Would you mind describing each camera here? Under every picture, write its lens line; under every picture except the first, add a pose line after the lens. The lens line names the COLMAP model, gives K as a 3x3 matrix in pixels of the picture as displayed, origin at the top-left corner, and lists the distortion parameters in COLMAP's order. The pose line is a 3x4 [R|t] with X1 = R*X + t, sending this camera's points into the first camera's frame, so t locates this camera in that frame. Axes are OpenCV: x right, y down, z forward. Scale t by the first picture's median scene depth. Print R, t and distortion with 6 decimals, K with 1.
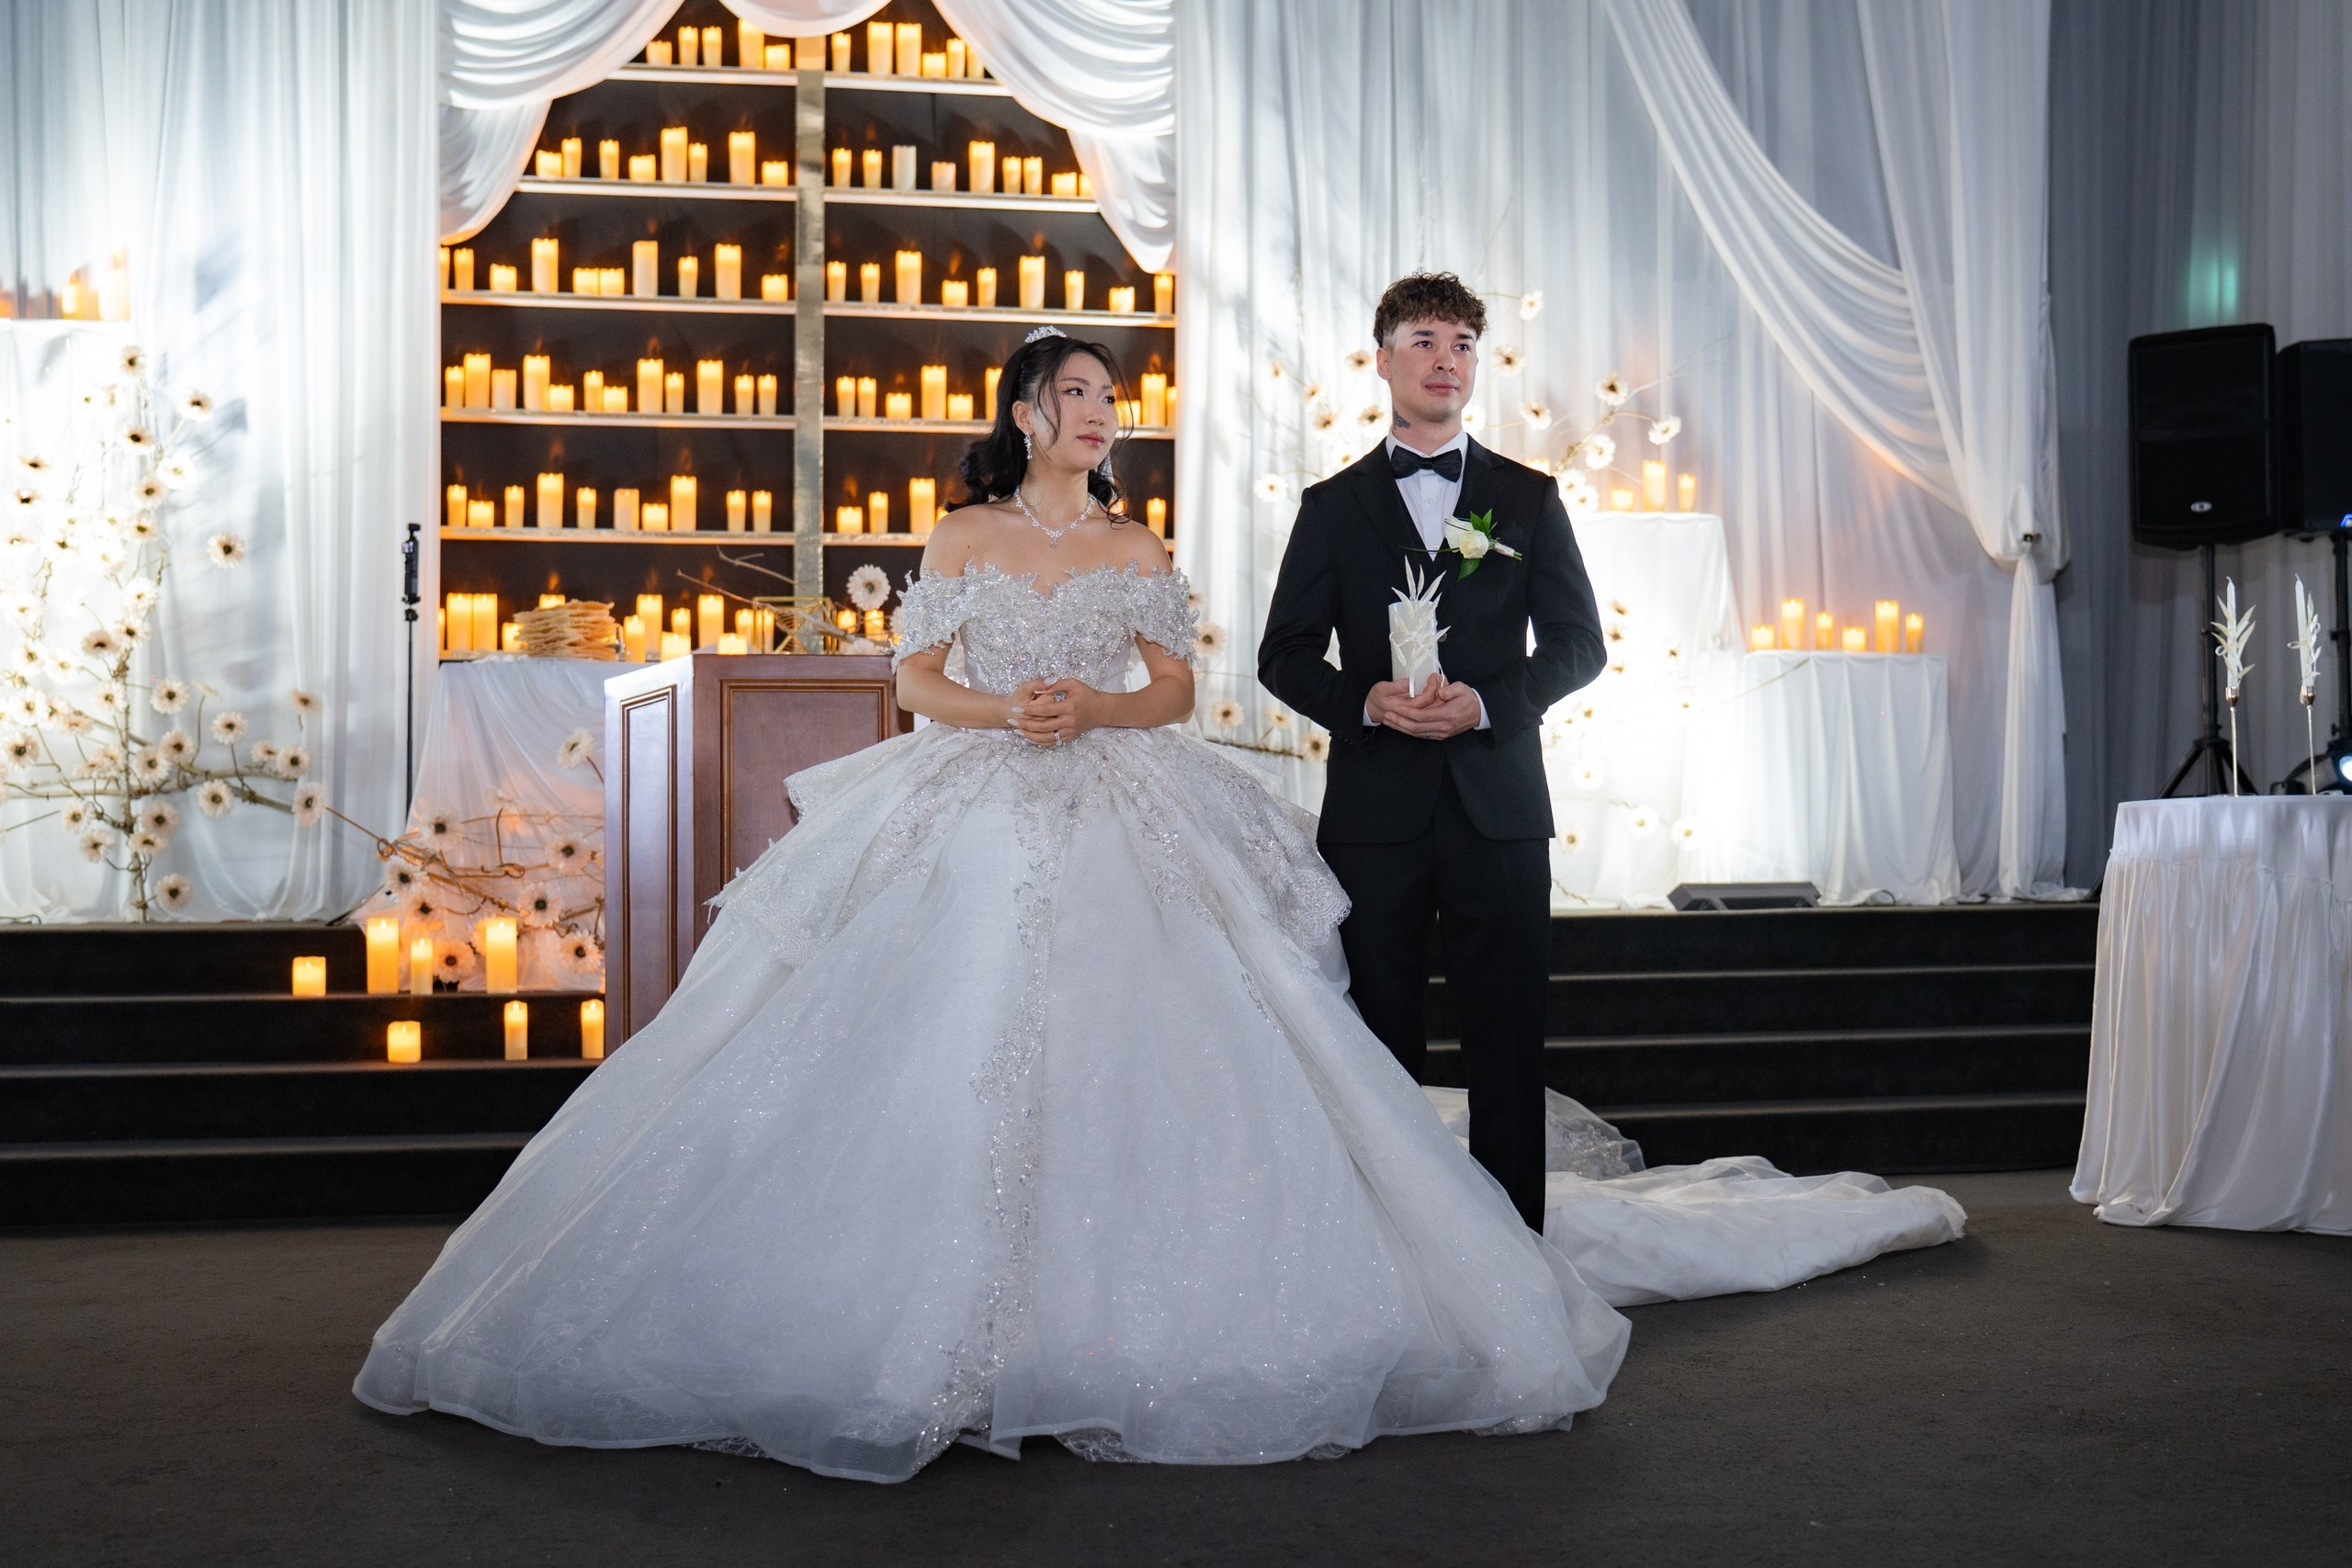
lens RADIAL K [[2417.4, 0, 1273.9], [0, 2417.4, 826.2], [0, 0, 1]] dist [0.000749, 0.000000]
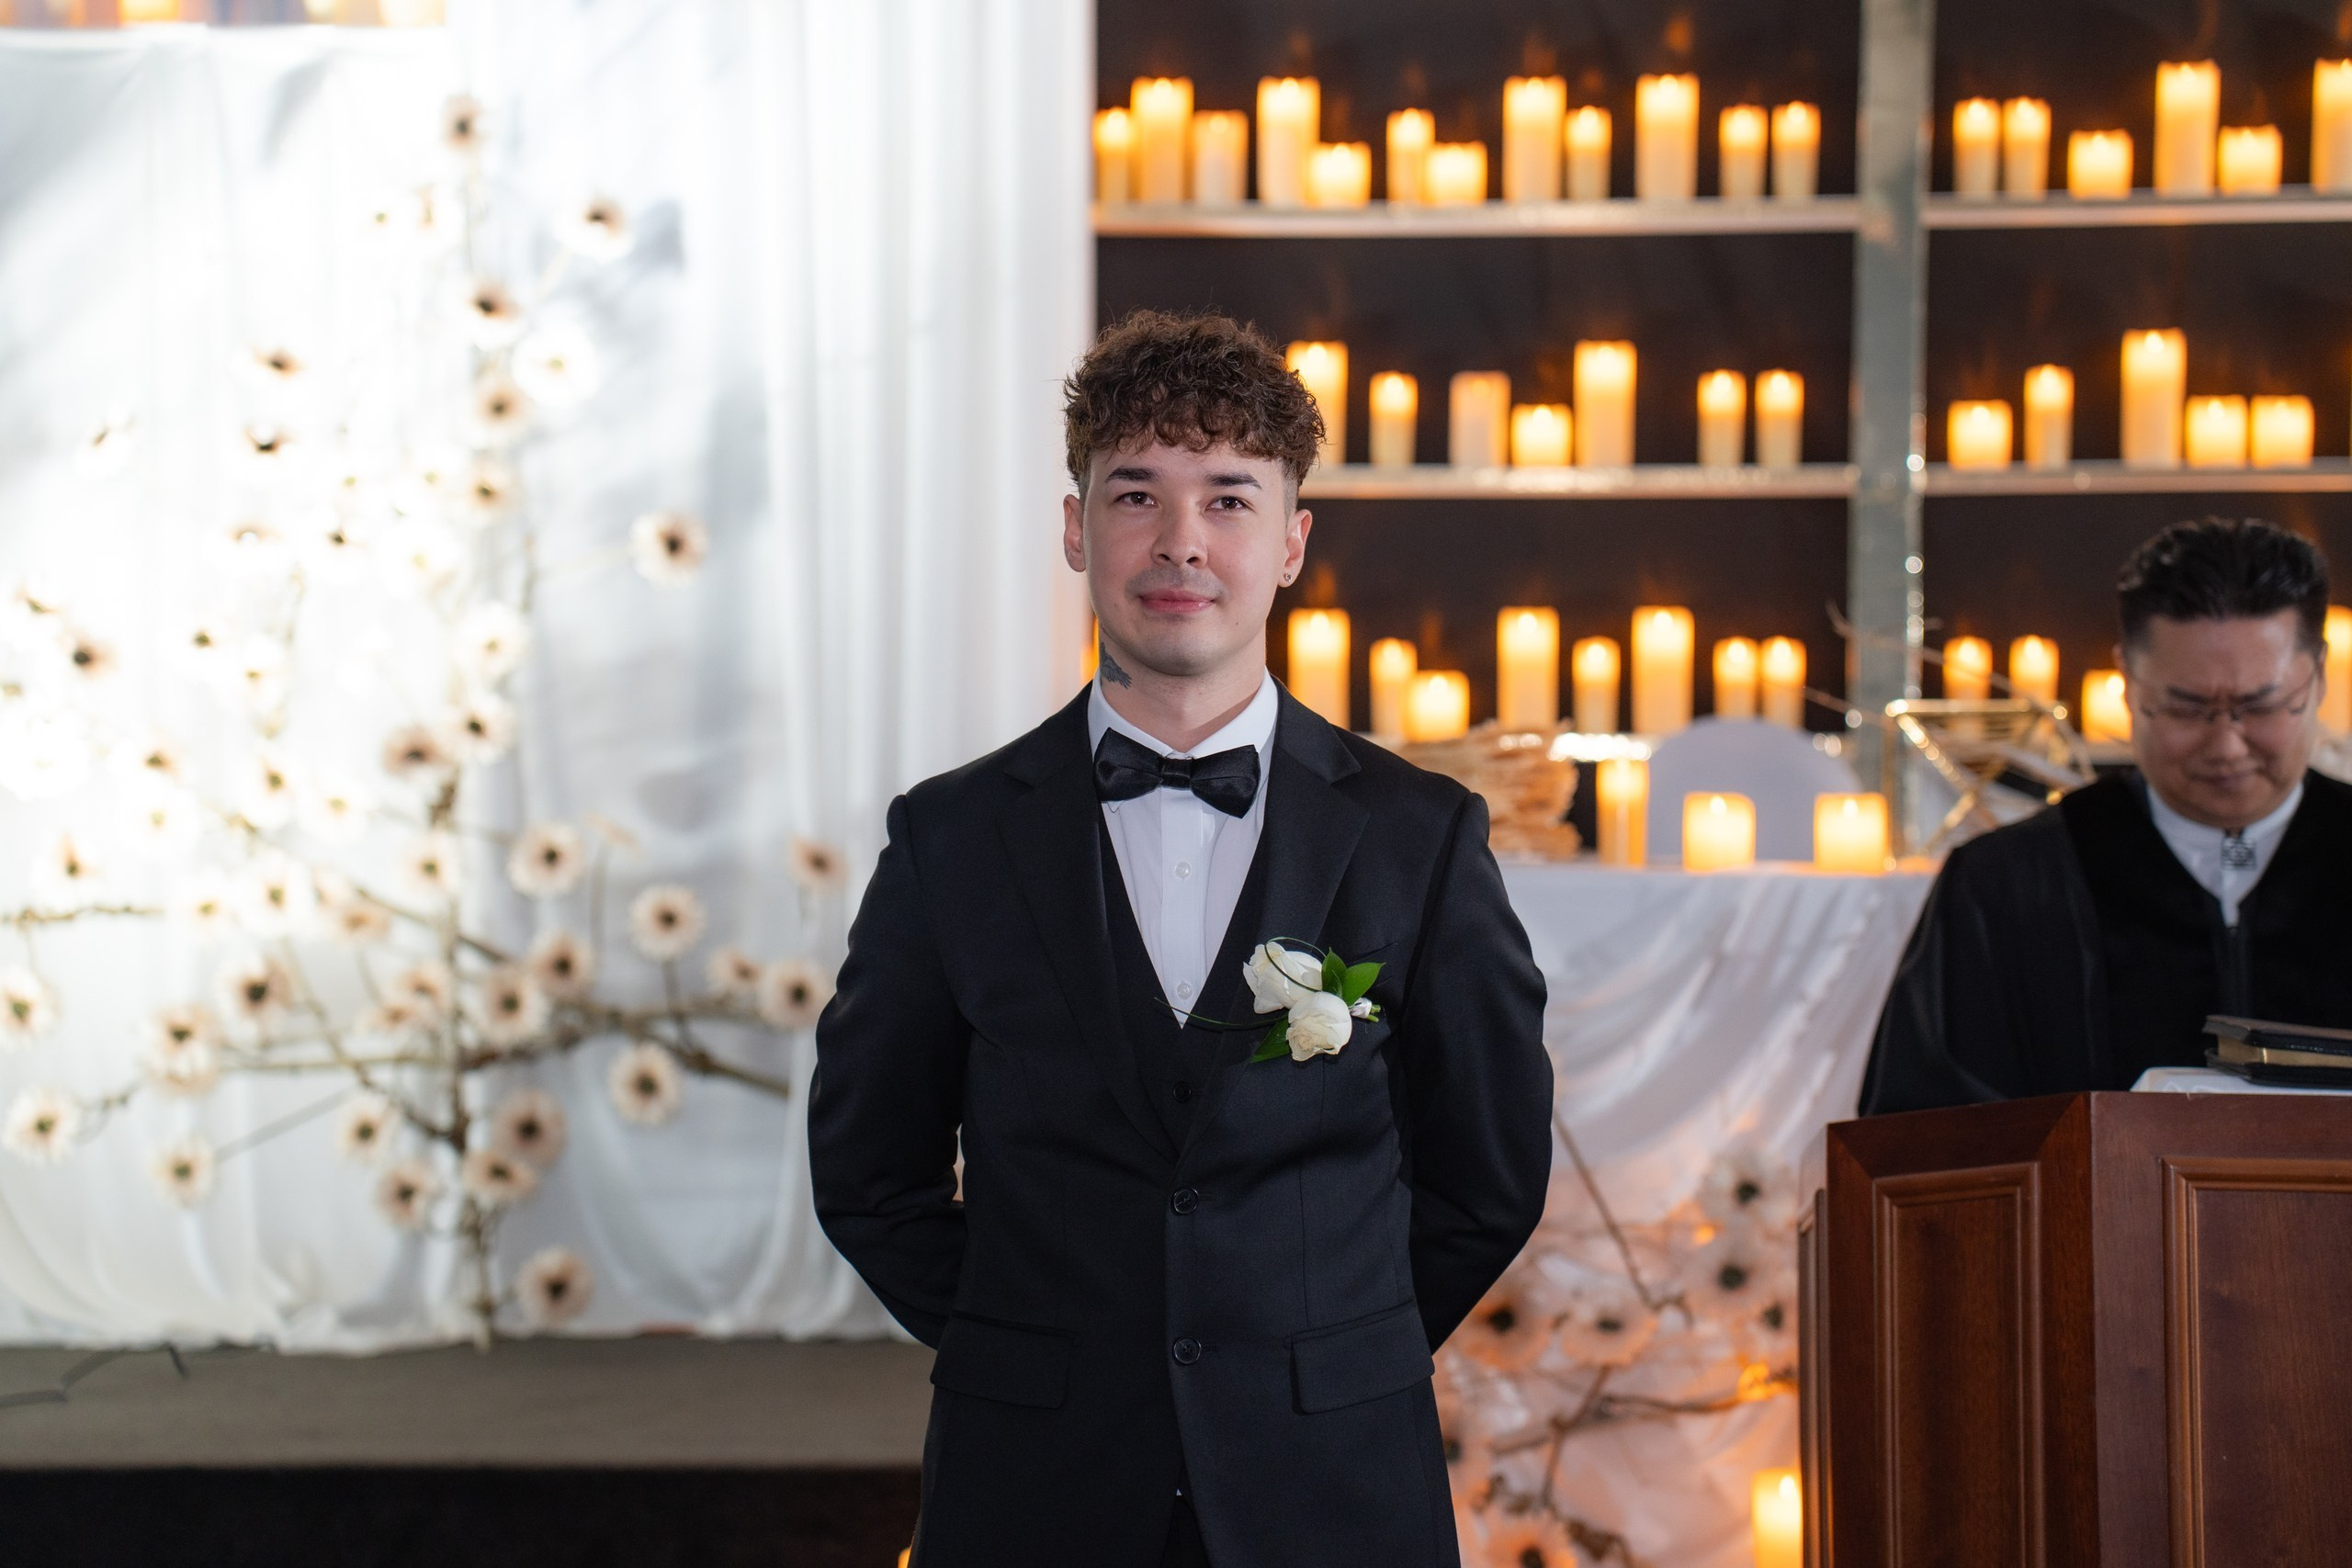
lens RADIAL K [[4875.6, 0, 1189.1], [0, 4875.6, 772.8], [0, 0, 1]] dist [0.457175, 0.000000]
pose [[0.976013, 0.009772, -0.217491, -0.125890], [-0.006310, 0.999842, 0.016609, -0.083157], [0.217619, -0.014838, 0.975921, 0.100758]]
